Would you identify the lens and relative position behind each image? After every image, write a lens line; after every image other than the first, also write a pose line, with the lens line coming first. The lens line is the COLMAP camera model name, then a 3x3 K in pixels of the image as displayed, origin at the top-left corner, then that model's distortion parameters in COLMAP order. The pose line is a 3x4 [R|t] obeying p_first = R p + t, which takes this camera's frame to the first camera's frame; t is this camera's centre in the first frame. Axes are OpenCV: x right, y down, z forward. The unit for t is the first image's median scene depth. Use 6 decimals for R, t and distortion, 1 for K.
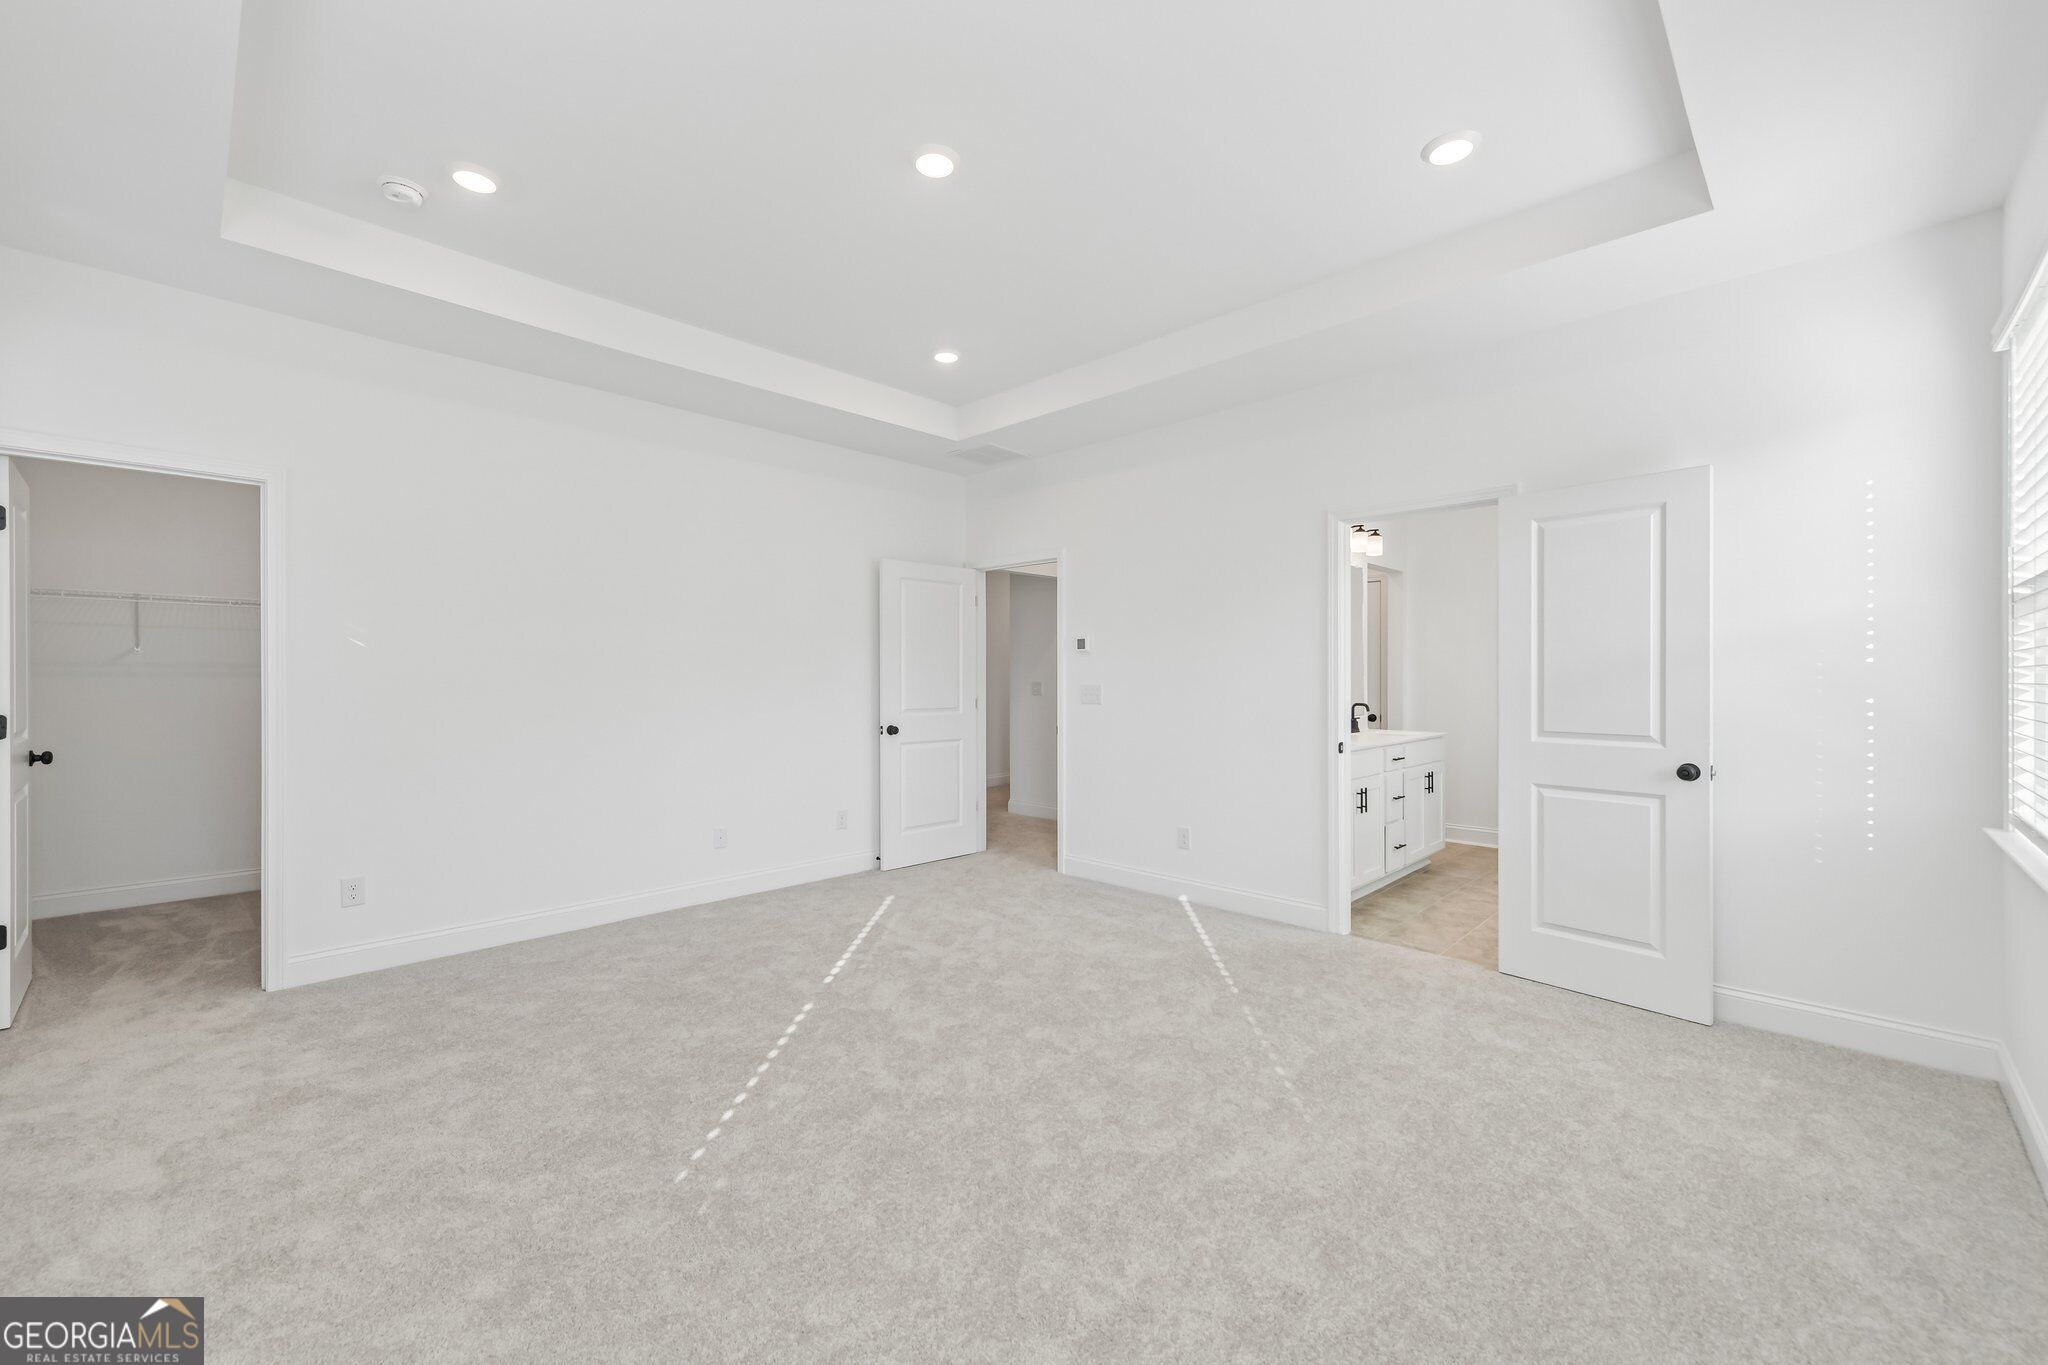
lens RADIAL K [[831.7, 0, 1012.2], [0, 831.7, 683.6], [0, 0, 1]] dist [0.001338, -0.000090]
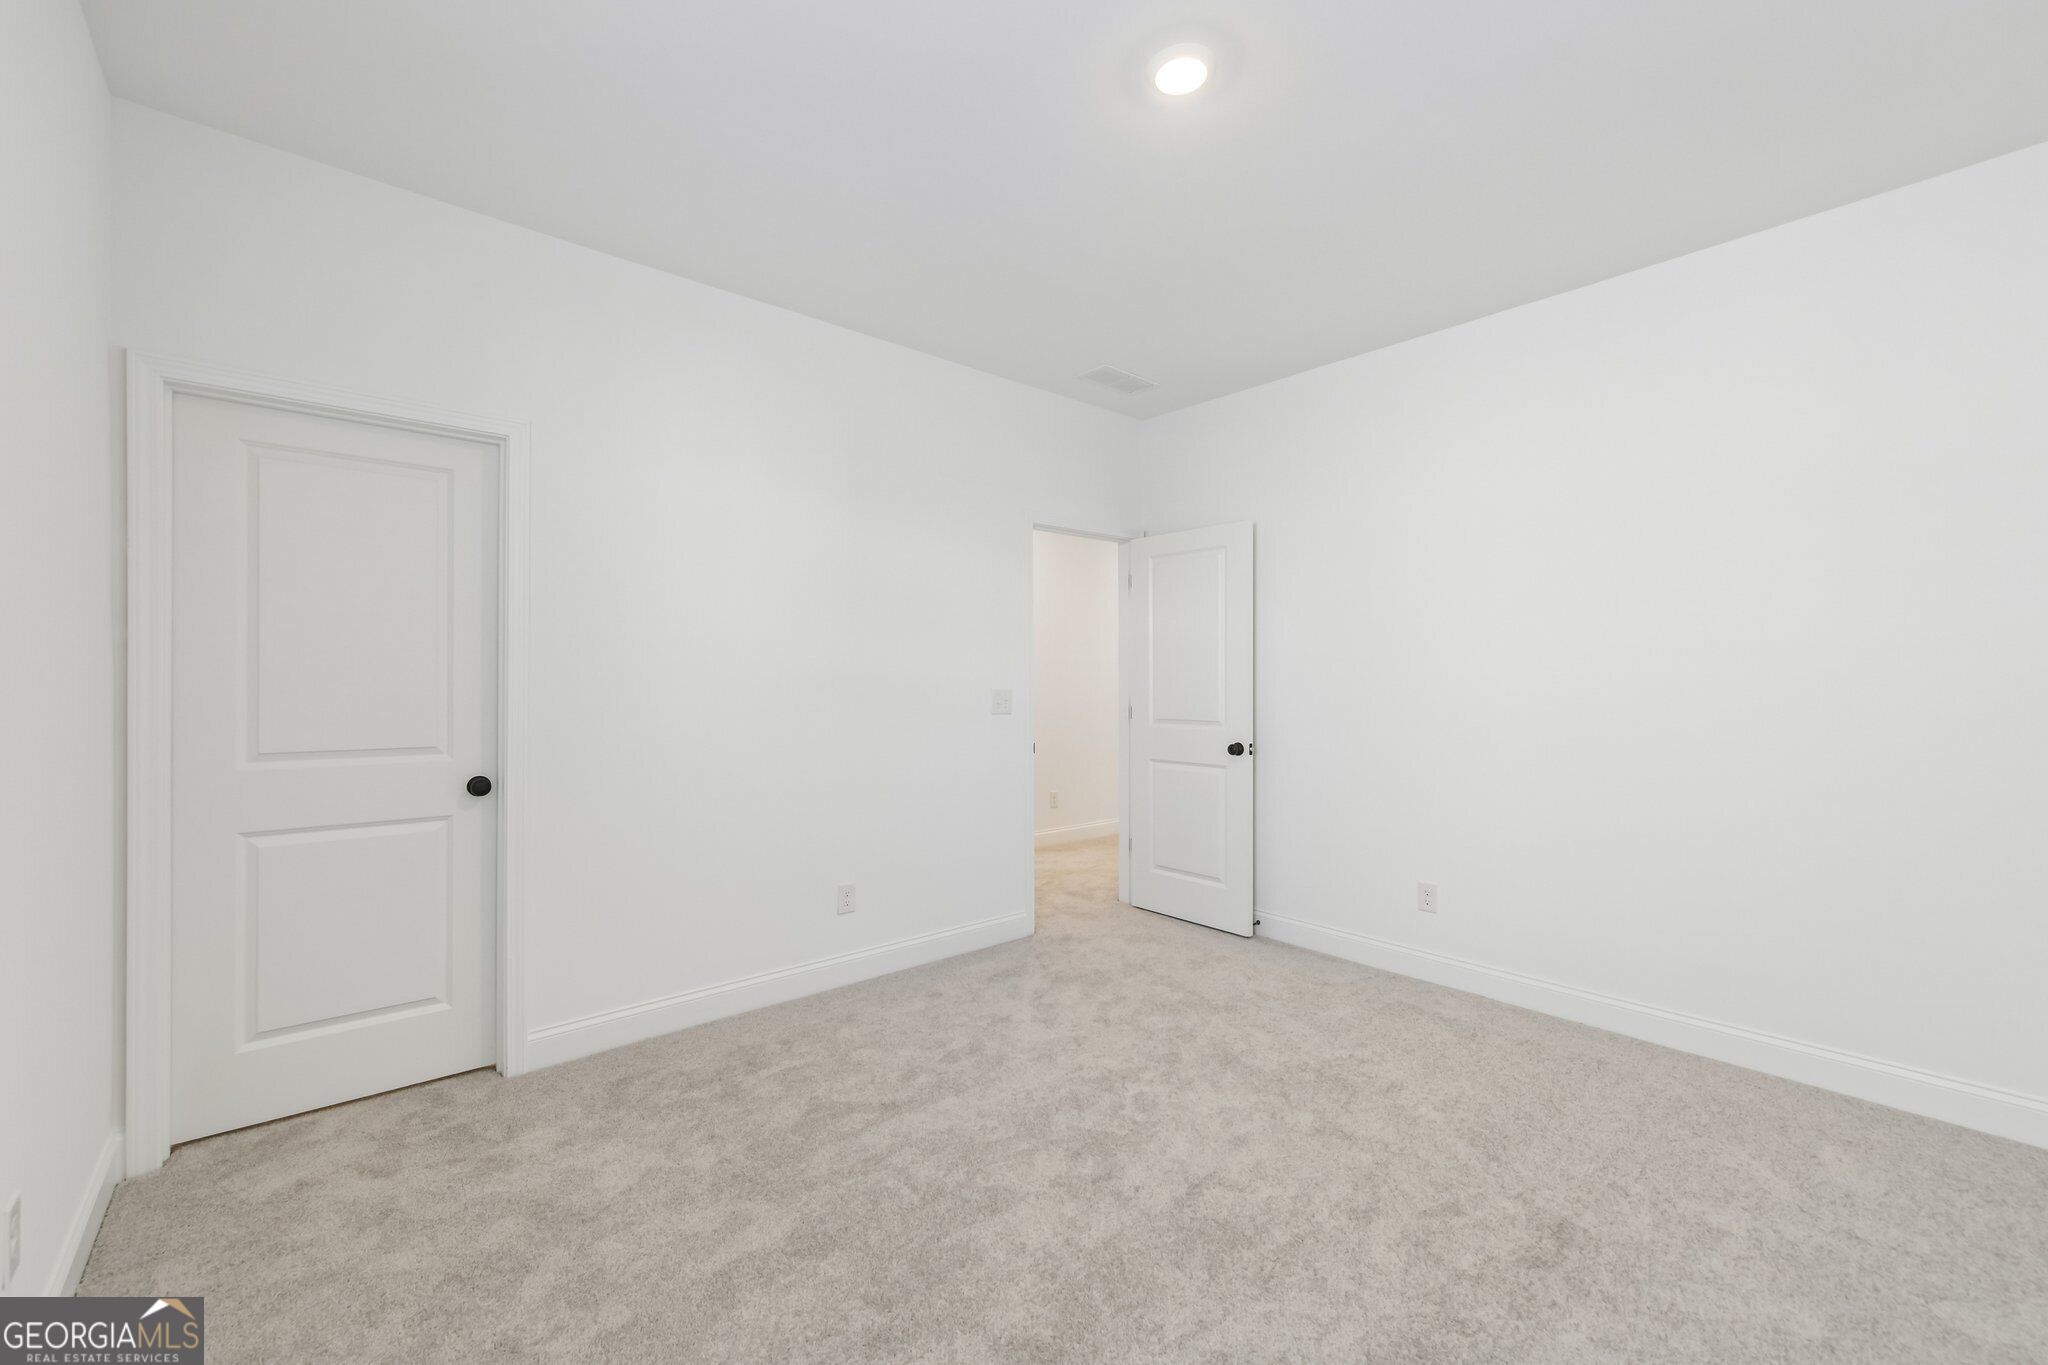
lens RADIAL K [[831.7, 0, 1012.2], [0, 831.7, 683.6], [0, 0, 1]] dist [0.001338, -0.000090]
pose [[-0.207036, 0.001901, 0.978331, -0.160260], [0.001120, 0.999998, -0.001706, 0.002105], [-0.978333, 0.000742, -0.207038, 0.577013]]
